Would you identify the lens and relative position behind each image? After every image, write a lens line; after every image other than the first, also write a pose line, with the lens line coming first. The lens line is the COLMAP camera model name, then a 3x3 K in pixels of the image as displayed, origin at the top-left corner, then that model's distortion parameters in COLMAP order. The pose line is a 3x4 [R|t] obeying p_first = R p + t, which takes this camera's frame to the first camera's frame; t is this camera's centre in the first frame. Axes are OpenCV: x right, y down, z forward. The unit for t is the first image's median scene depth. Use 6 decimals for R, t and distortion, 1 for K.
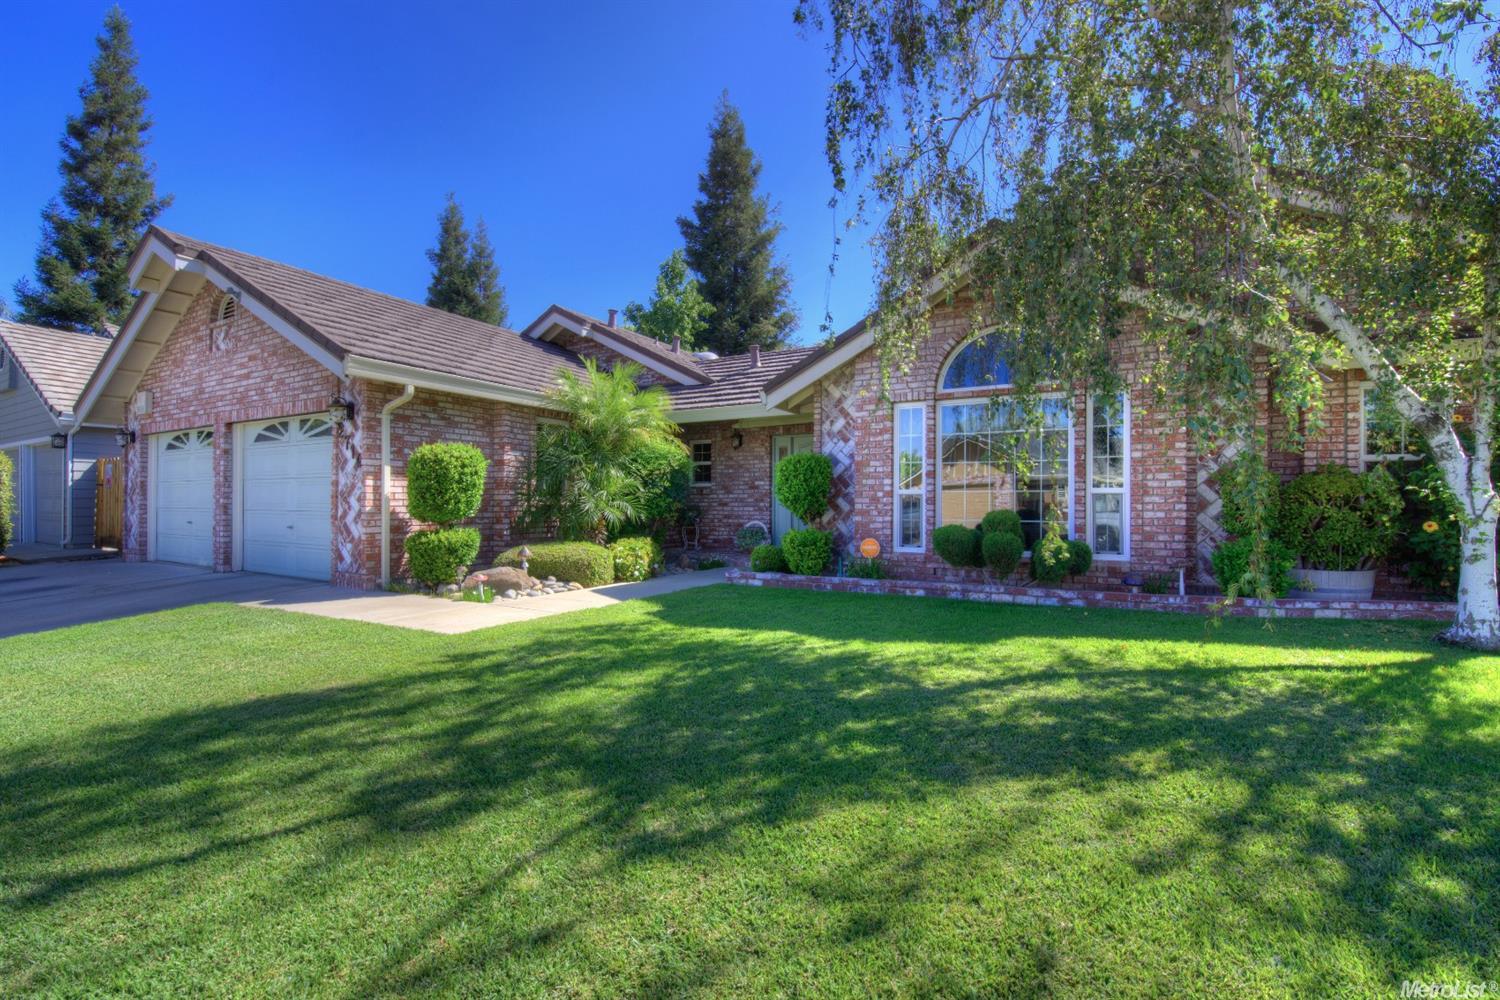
lens RADIAL K [[649.5, 0, 749.2], [0, 649.5, 502.1], [0, 0, 1]] dist [-0.000201, -0.010343]
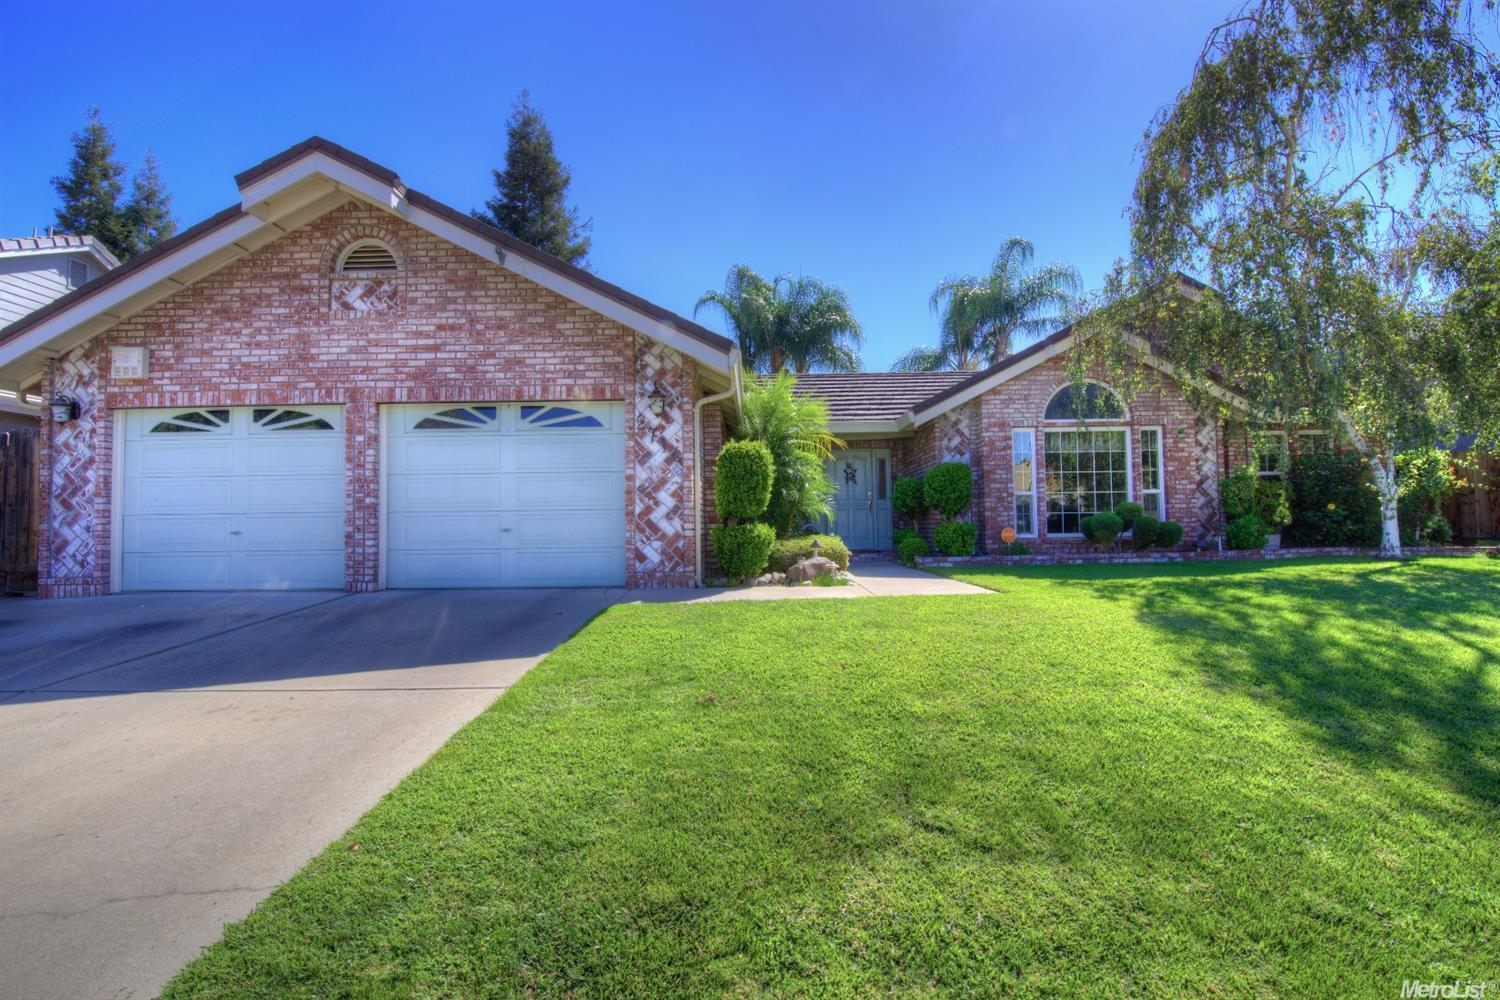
lens RADIAL K [[649.5, 0, 749.2], [0, 649.5, 502.1], [0, 0, 1]] dist [-0.000201, -0.010343]
pose [[0.872034, 0.002003, 0.489442, -0.840550], [0.015459, 0.999380, -0.031632, 0.033841], [-0.489201, 0.035150, 0.871462, 0.090367]]
